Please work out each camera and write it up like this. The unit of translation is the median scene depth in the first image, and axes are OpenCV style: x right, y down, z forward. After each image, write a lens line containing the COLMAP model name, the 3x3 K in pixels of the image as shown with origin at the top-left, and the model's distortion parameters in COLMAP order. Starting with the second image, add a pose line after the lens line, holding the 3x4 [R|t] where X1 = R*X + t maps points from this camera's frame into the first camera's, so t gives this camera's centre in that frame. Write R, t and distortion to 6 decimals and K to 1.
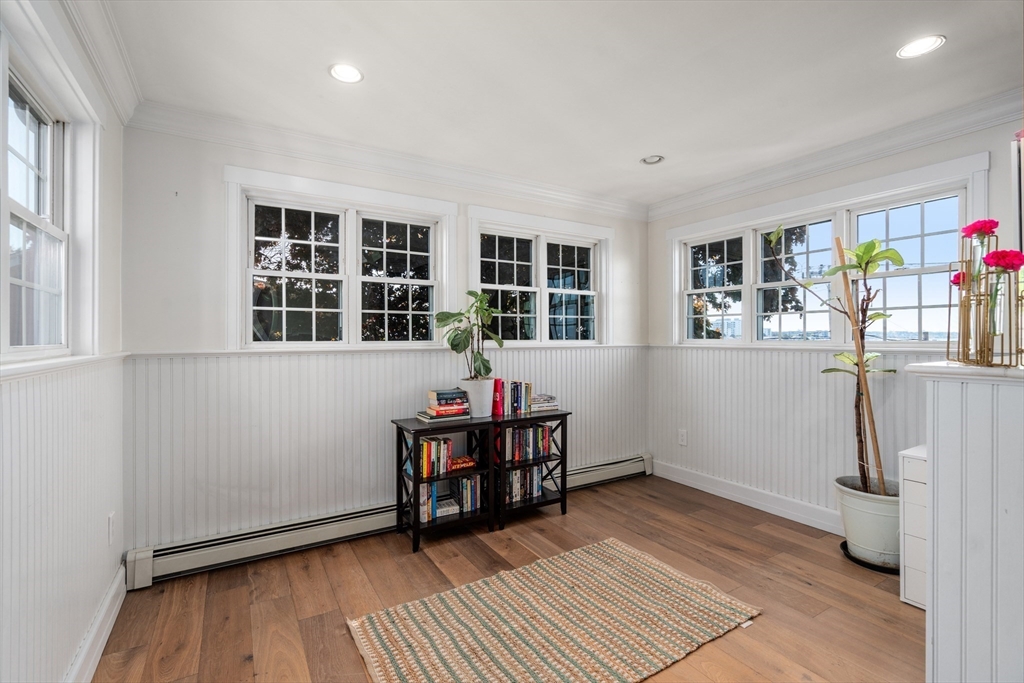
lens RADIAL K [[471.1, 0, 508.6], [0, 471.1, 338.7], [0, 0, 1]] dist [0.005422, 0.001395]
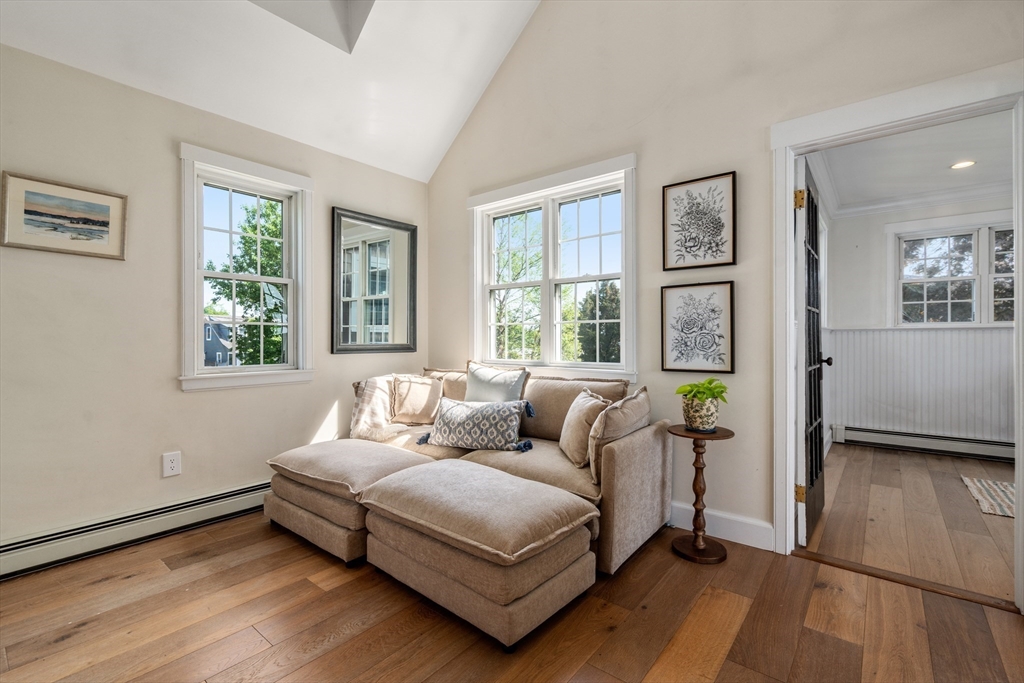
lens RADIAL K [[471.1, 0, 506.3], [0, 471.1, 338.7], [0, 0, 1]] dist [0.005422, 0.001395]
pose [[0.344364, 0.004696, -0.938824, 0.570225], [-0.005808, 0.999979, 0.002872, 0.068832], [0.938818, 0.004464, 0.344384, -0.932851]]
